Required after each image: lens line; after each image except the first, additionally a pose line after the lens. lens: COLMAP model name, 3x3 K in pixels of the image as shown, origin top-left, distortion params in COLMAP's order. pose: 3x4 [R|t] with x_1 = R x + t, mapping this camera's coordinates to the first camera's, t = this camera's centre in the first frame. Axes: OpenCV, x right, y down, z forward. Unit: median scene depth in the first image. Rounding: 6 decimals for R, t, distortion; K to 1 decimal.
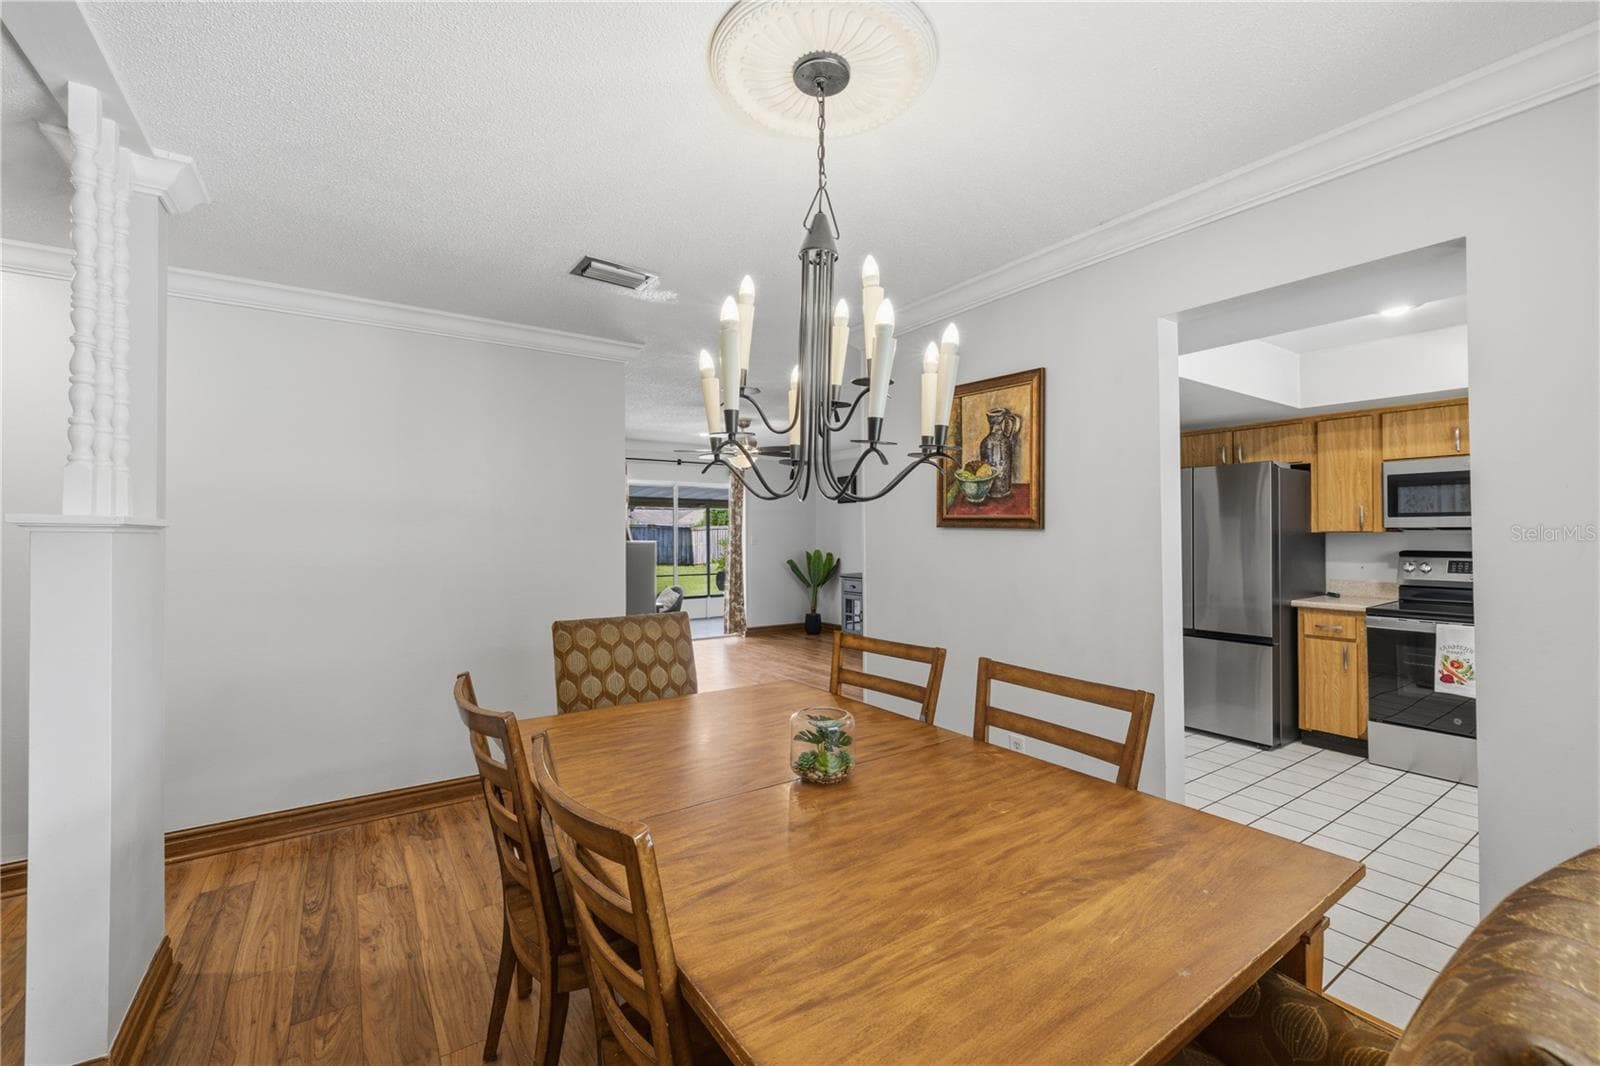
lens RADIAL K [[660.0, 0, 800.0], [0, 660.0, 533.0], [0, 0, 1]] dist [-0.000916, -0.000209]
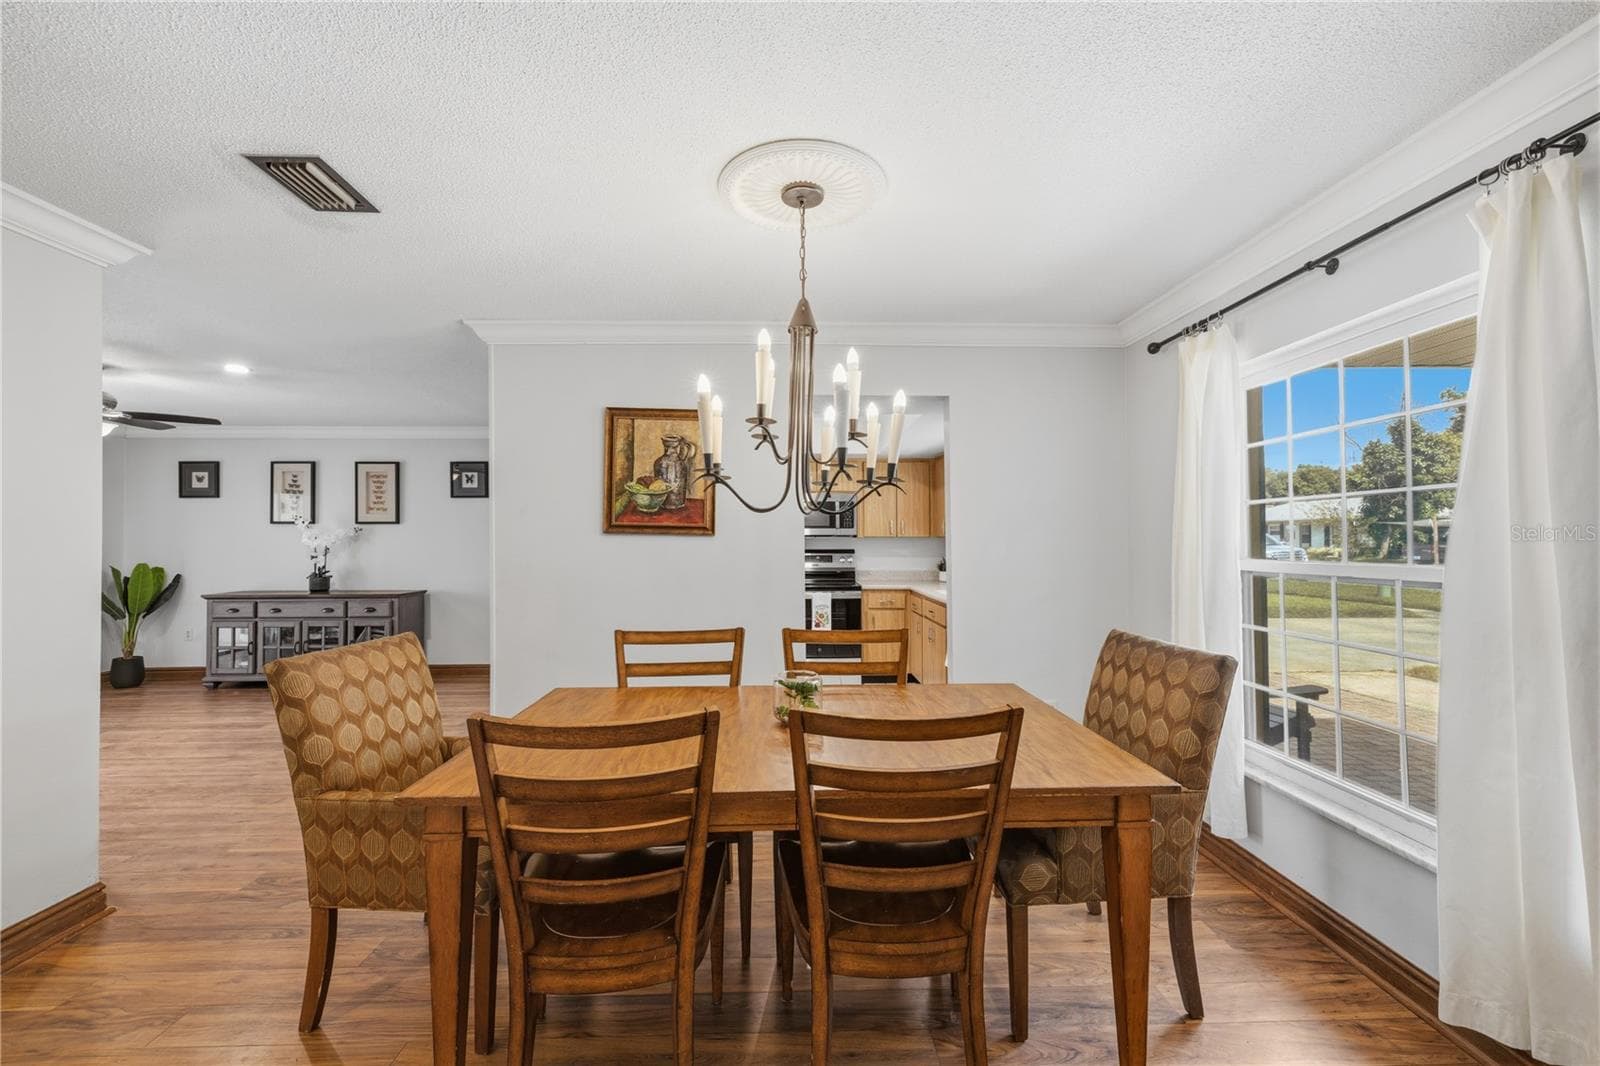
lens RADIAL K [[660.7, 0, 800.0], [0, 660.7, 533.0], [0, 0, 1]] dist [-0.012531, 0.000029]
pose [[0.543199, 0.006435, 0.839579, -0.579724], [0.001925, 0.999958, -0.008910, 0.001430], [-0.839602, 0.006456, 0.543164, 0.151035]]
